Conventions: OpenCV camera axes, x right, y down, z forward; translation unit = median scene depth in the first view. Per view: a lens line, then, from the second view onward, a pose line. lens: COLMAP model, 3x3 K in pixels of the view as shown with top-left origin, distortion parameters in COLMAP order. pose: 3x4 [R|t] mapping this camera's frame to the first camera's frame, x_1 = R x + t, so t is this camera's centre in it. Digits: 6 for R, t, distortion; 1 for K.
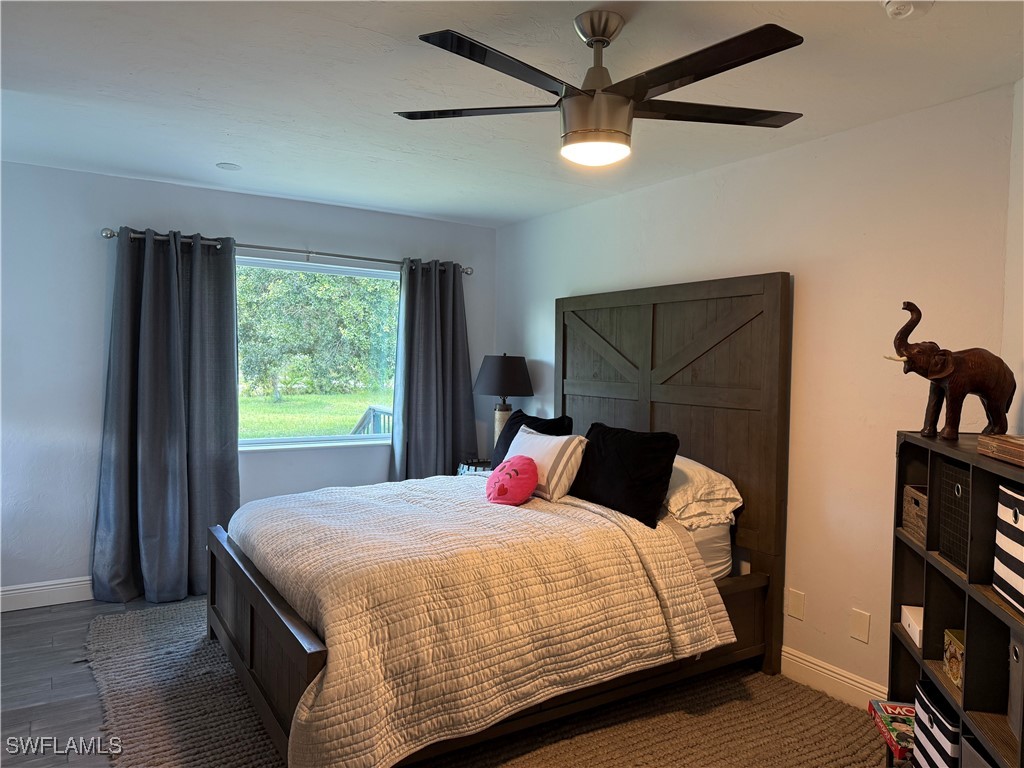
lens RADIAL K [[716.0, 0, 512.5], [0, 716.0, 388.1], [0, 0, 1]] dist [0.118608, -0.169656]
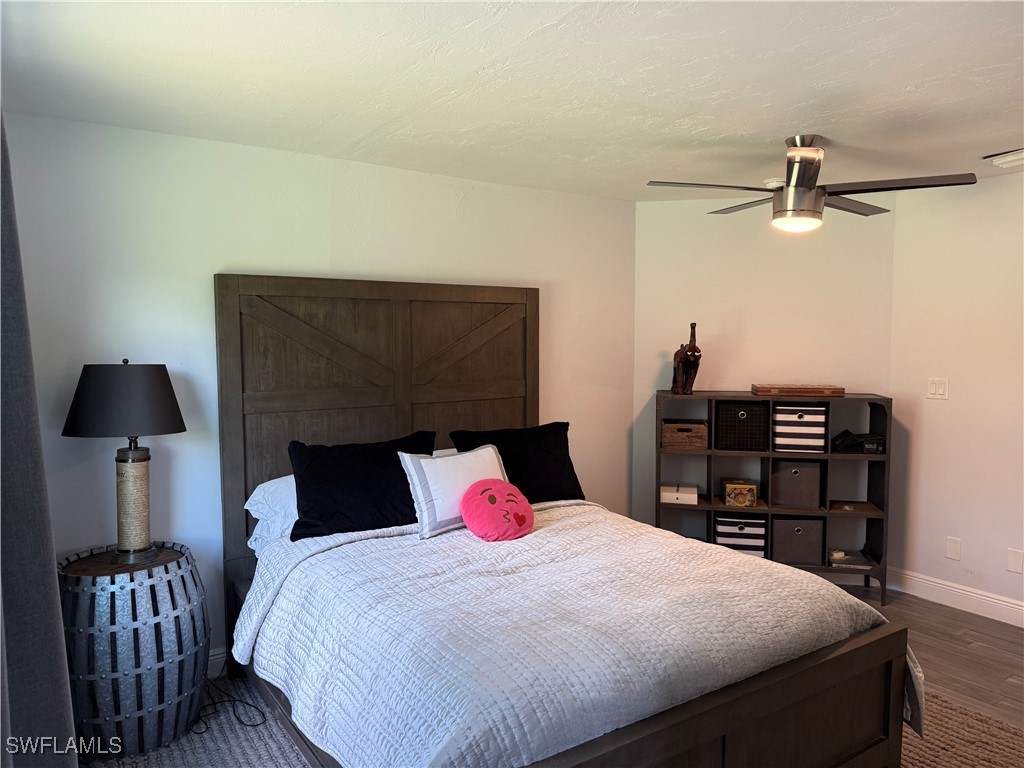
lens RADIAL K [[716.0, 0, 512.5], [0, 716.0, 388.1], [0, 0, 1]] dist [0.118608, -0.169656]
pose [[-0.016937, -0.066985, 0.997610, -0.638968], [0.057583, 0.996032, 0.067857, -0.049936], [-0.998197, 0.058595, -0.013013, 0.756753]]
